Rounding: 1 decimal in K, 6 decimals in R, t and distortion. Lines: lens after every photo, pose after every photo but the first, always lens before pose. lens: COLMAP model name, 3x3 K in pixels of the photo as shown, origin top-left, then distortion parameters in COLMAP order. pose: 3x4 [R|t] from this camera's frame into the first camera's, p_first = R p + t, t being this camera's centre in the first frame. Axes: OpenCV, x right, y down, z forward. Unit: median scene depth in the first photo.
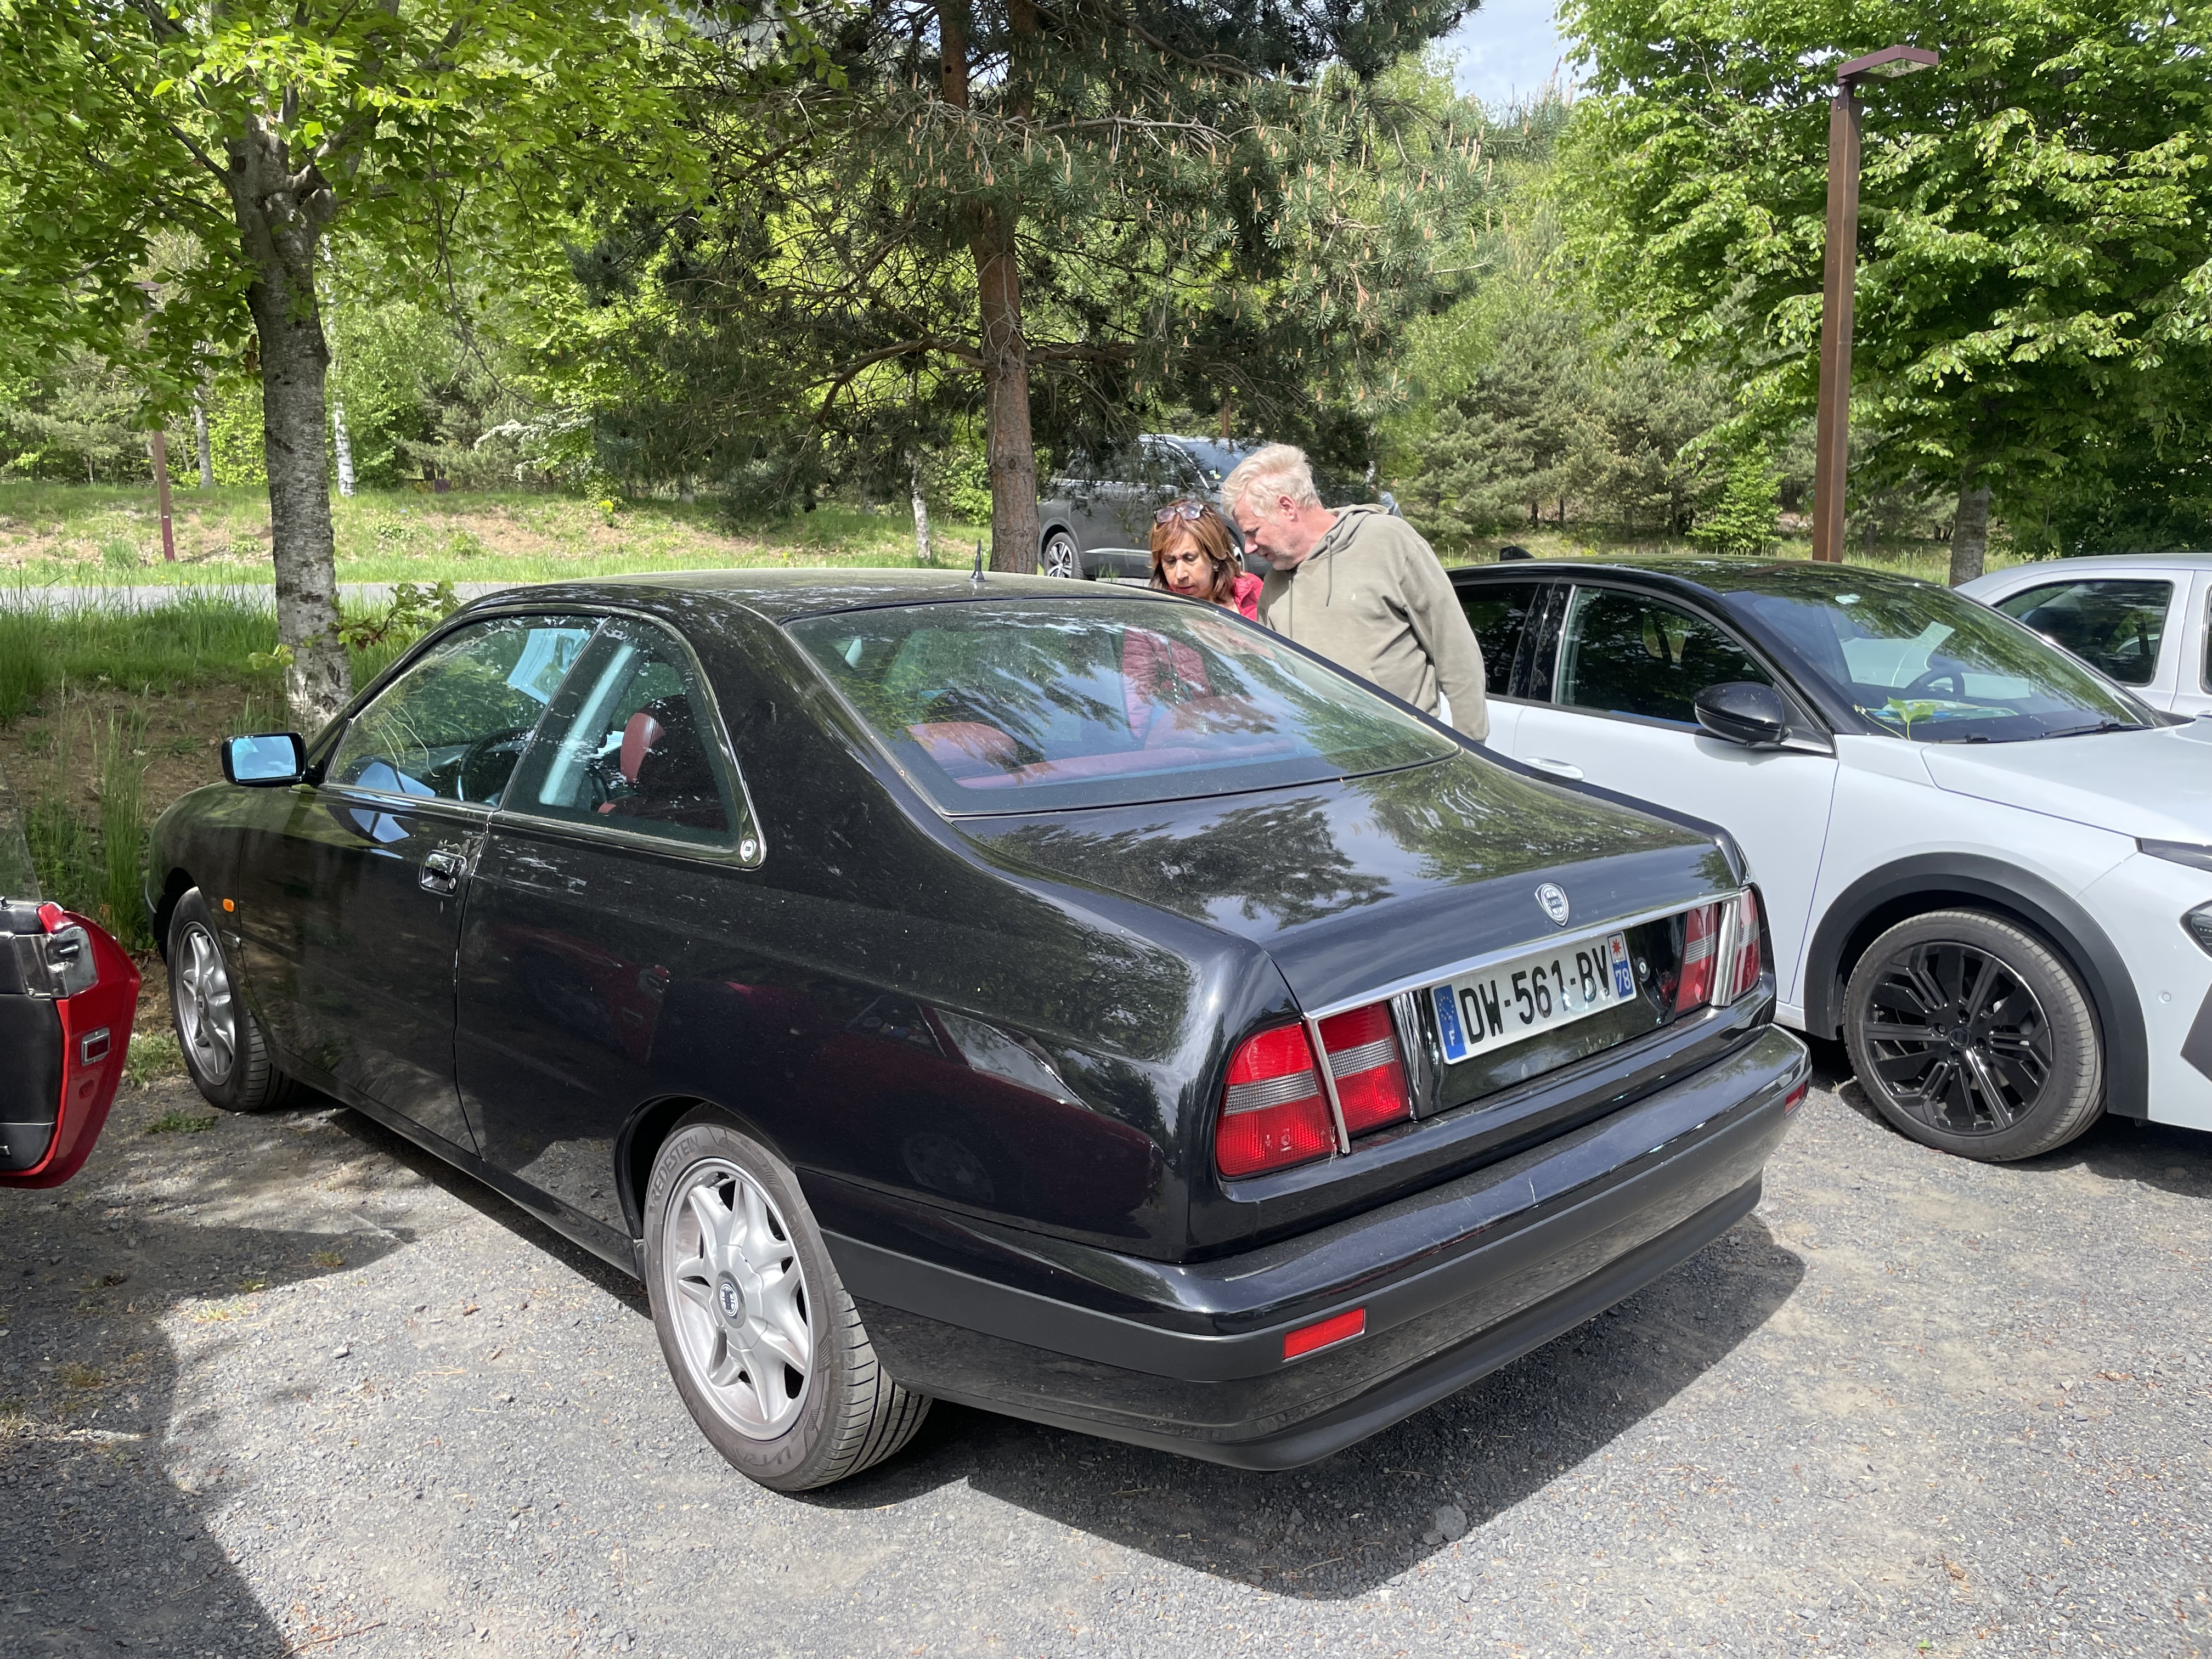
lens RADIAL K [[1719.4, 0, 1069.4], [0, 1719.4, 829.8], [0, 0, 1]] dist [0.063756, -0.083033]
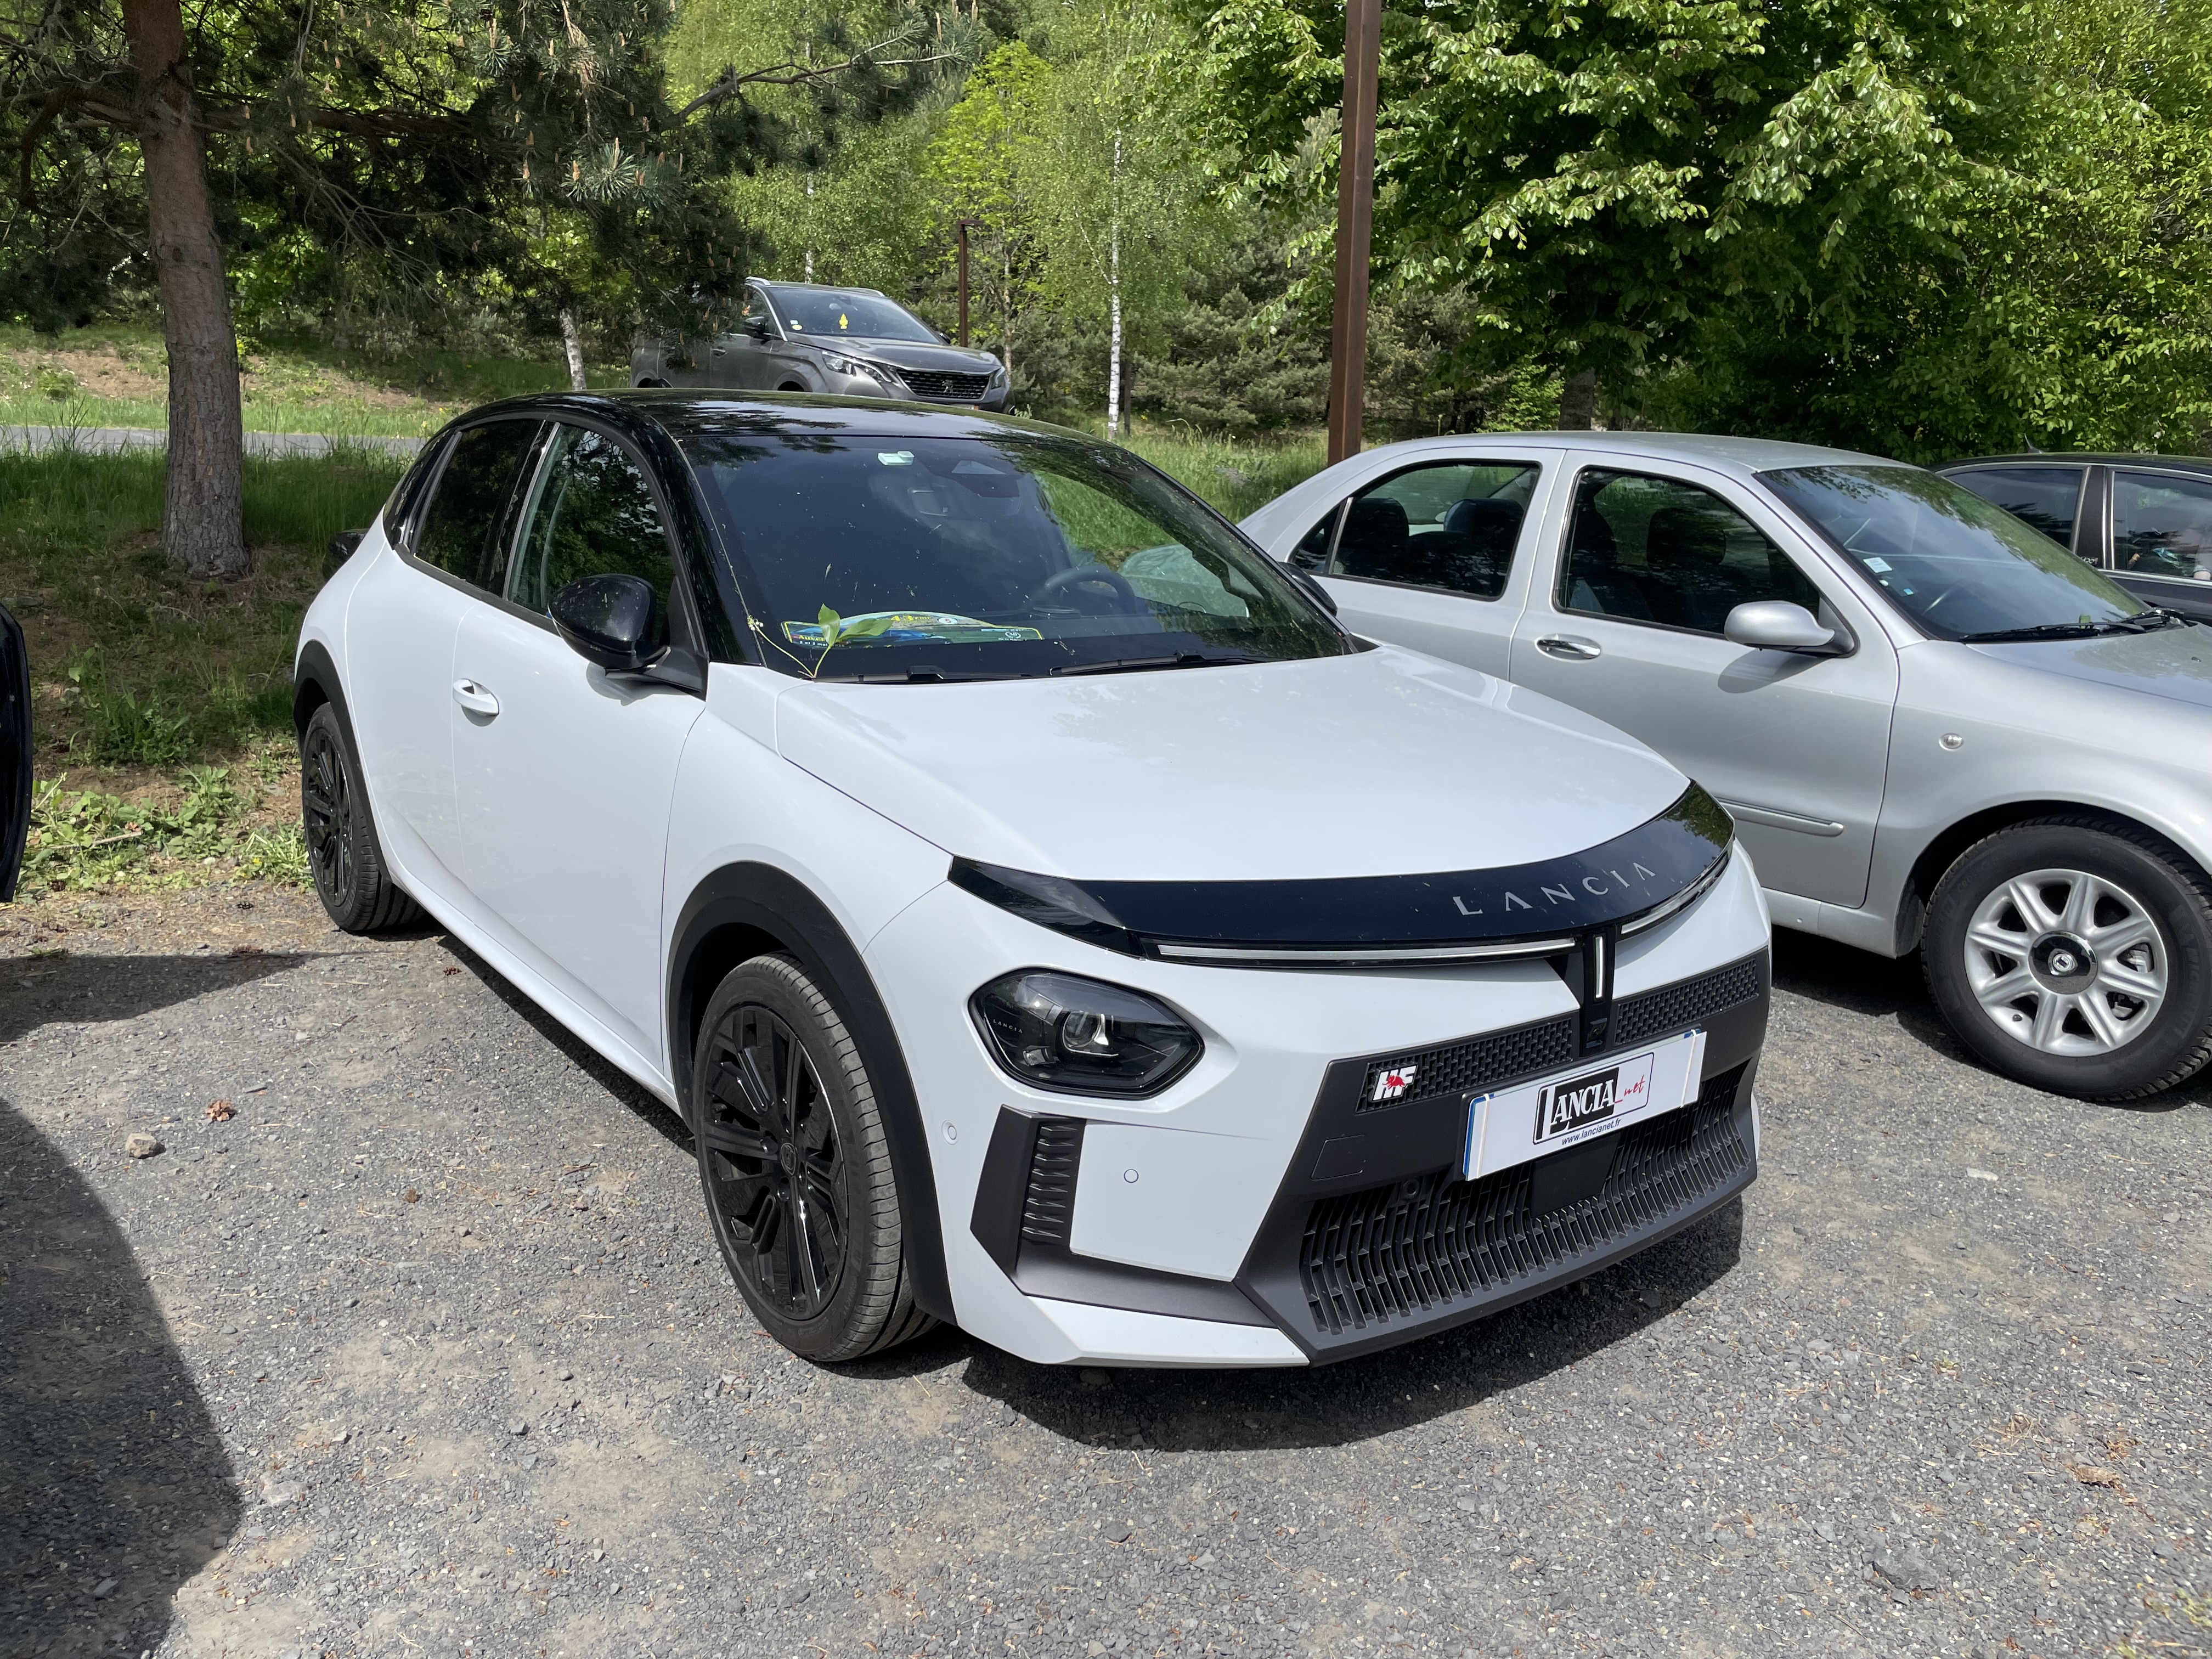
lens RADIAL K [[1719.4, 0, 1104.6], [0, 1719.4, 829.7], [0, 0, 1]] dist [0.063756, -0.083033]
pose [[0.993482, 0.010456, 0.113507, 0.198885], [-0.017744, 0.997831, 0.063391, -0.013974], [-0.112598, -0.064992, 0.991513, 0.137551]]
